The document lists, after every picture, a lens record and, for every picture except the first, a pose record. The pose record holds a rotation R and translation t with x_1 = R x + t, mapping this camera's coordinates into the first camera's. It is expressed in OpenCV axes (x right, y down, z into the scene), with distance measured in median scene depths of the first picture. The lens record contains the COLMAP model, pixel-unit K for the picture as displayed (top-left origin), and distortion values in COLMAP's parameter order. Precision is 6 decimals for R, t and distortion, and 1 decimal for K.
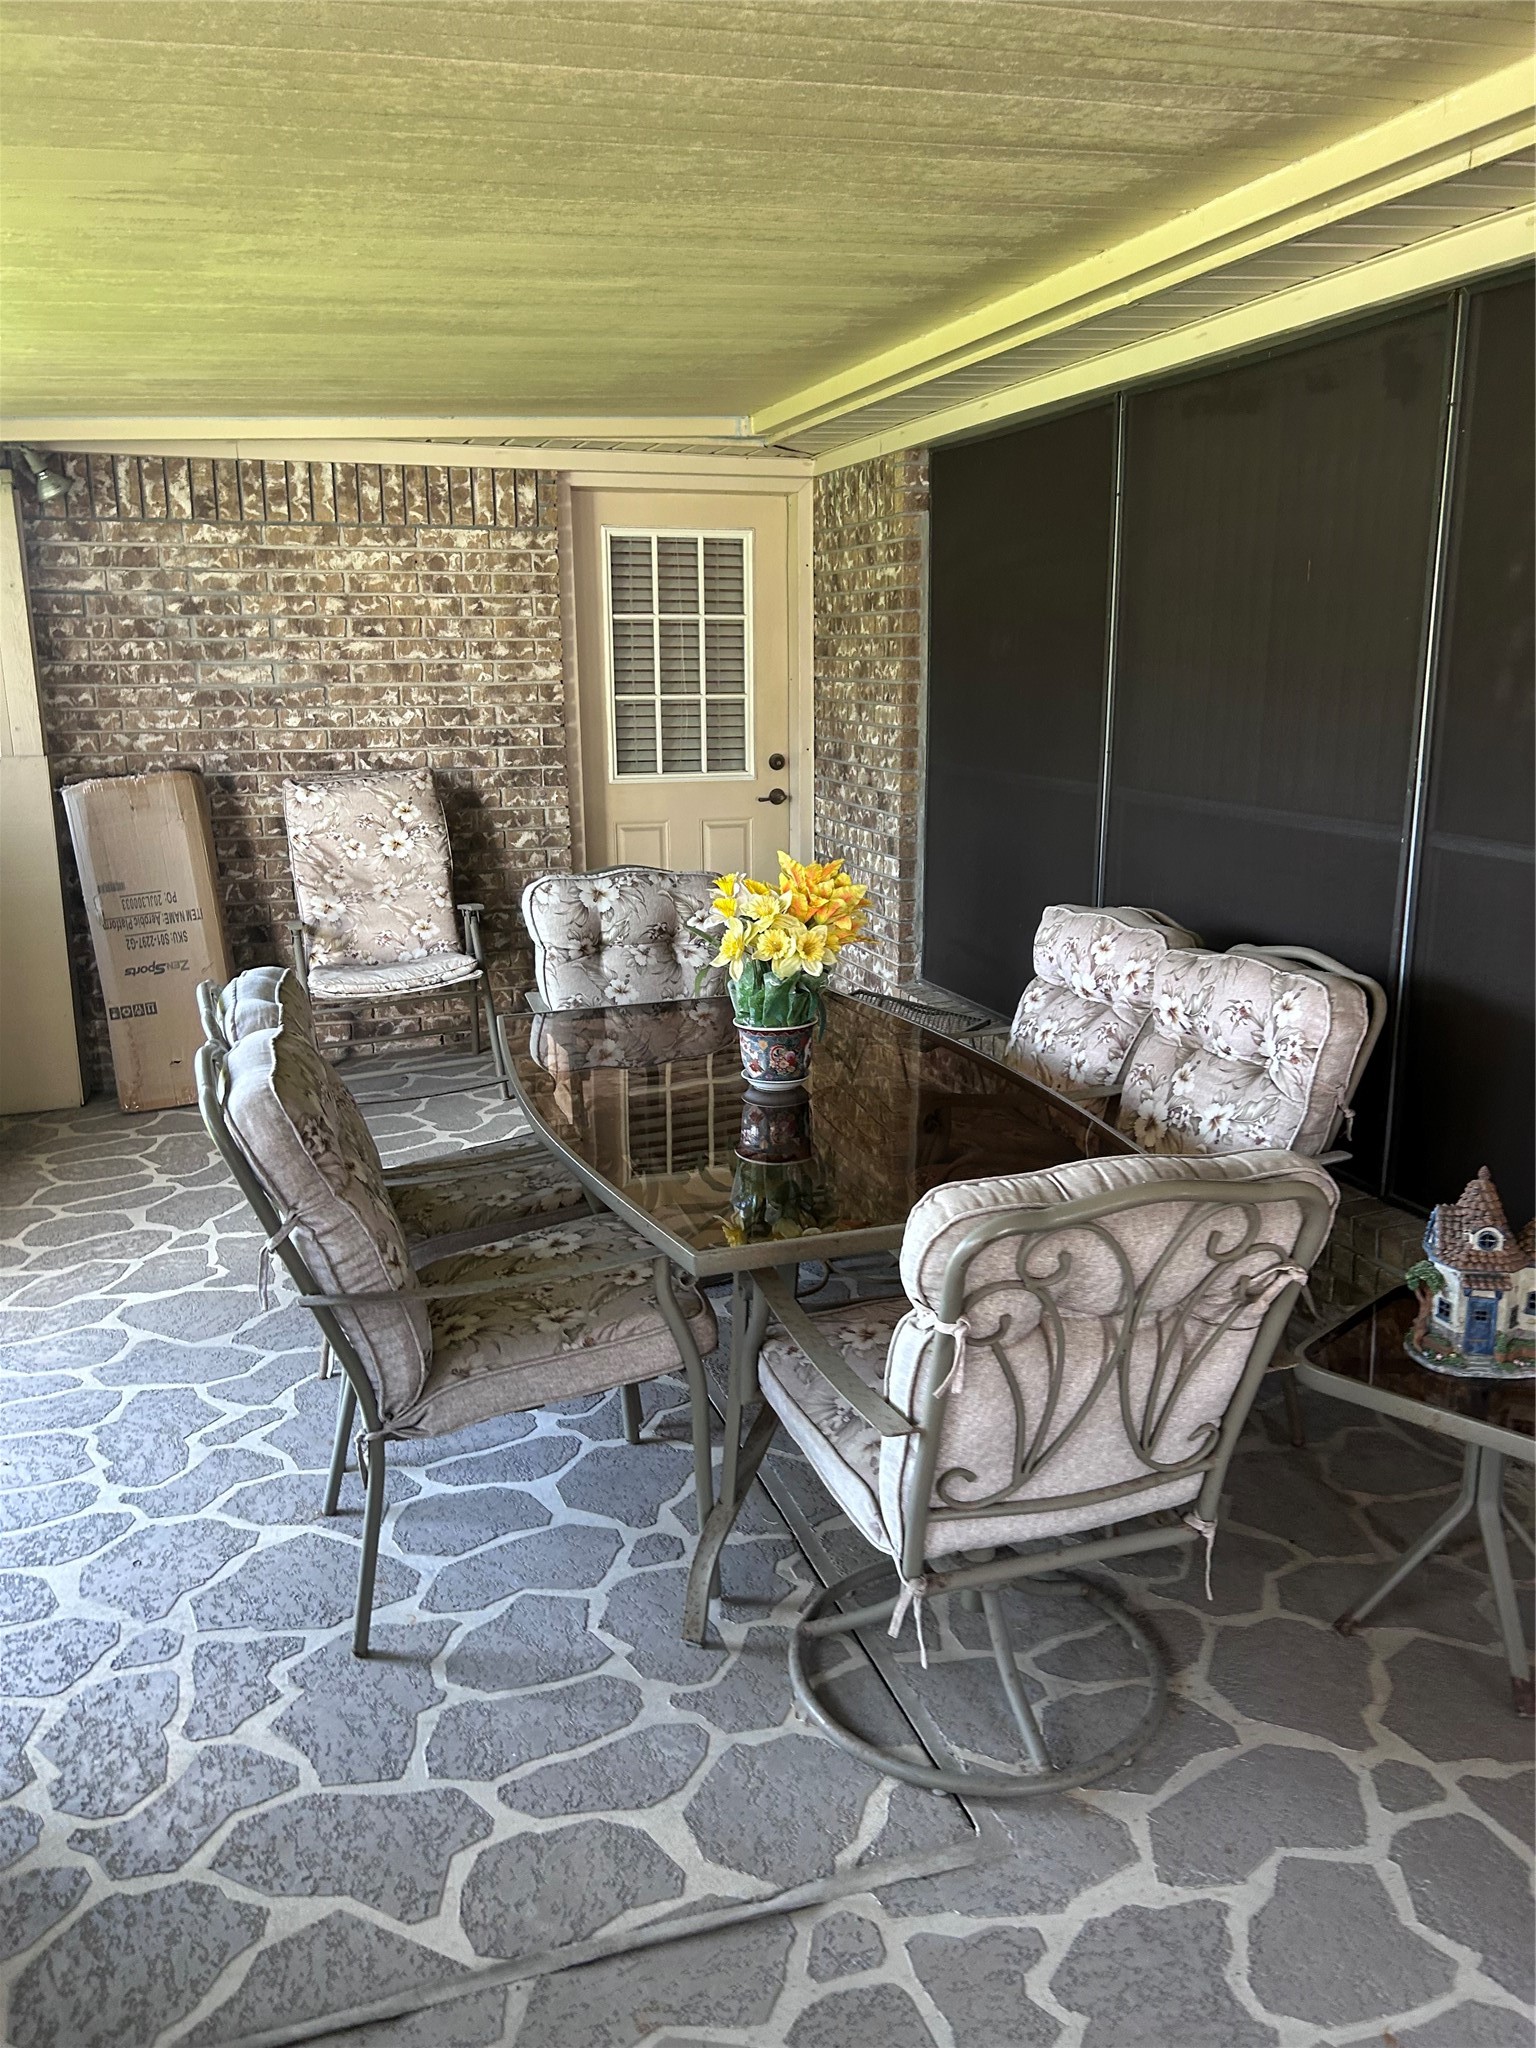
lens RADIAL K [[1548.9, 0, 768.0], [0, 1548.9, 1024.0], [0, 0, 1]] dist [0.055266, -0.092110]
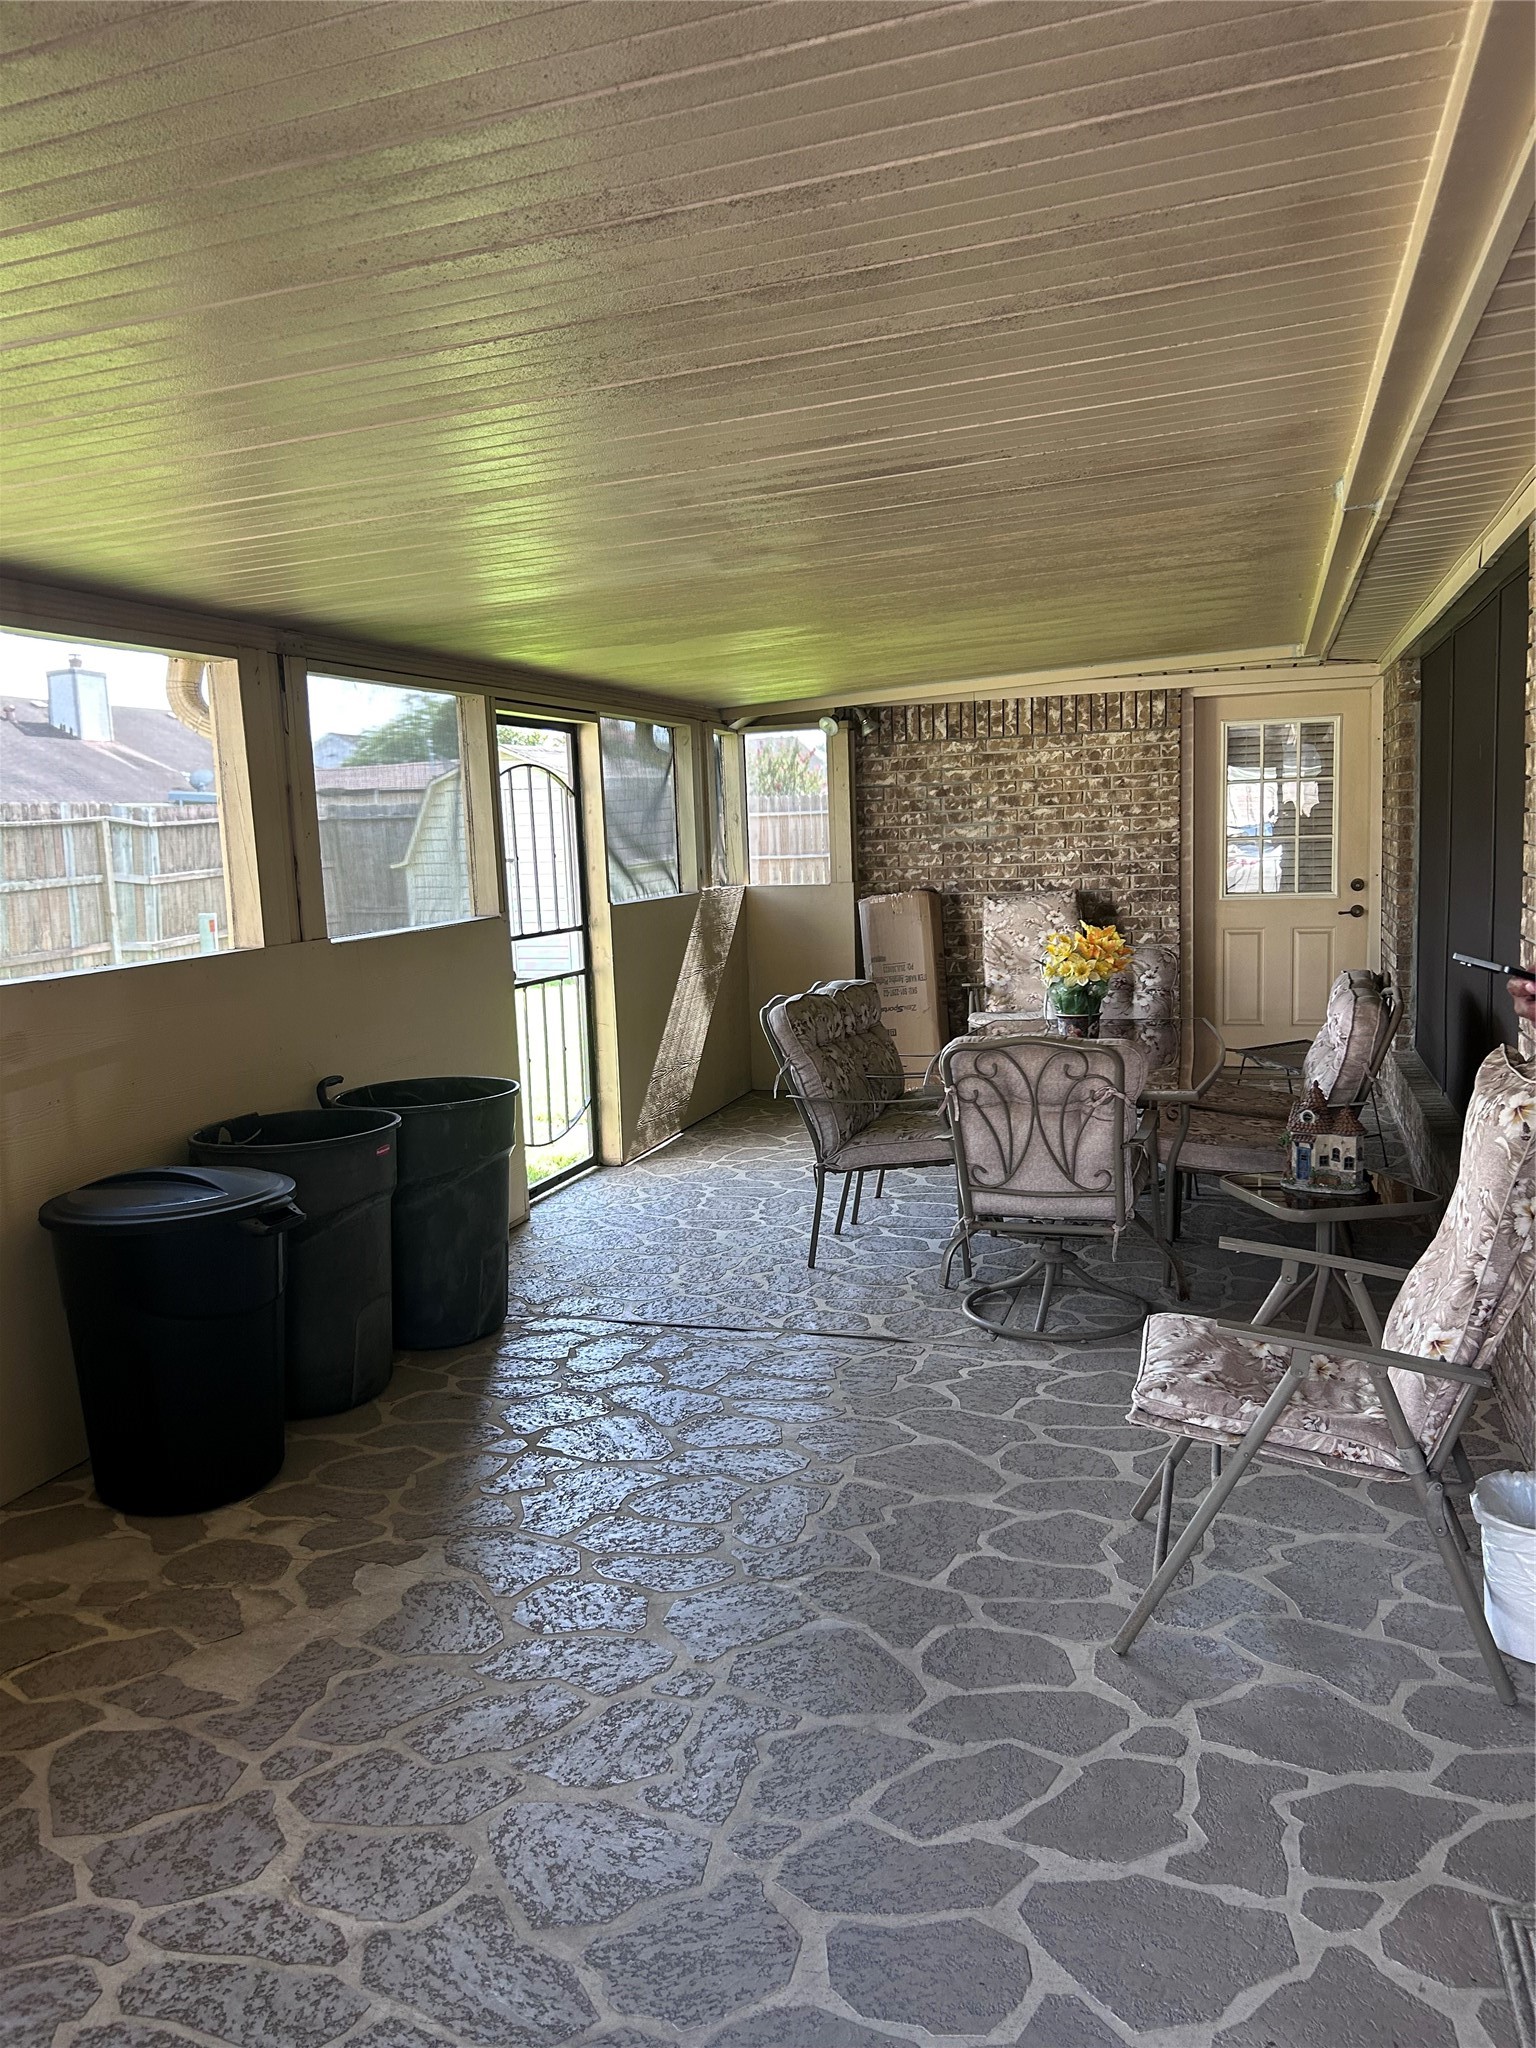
lens RADIAL K [[1543.9, 0, 769.9], [0, 1543.9, 1057.0], [0, 0, 1]] dist [0.074649, -0.083958]
pose [[0.812120, 0.062856, -0.580095, 0.436554], [-0.102851, 0.994035, -0.036280, 0.085837], [0.574354, 0.089127, 0.813741, -0.396230]]
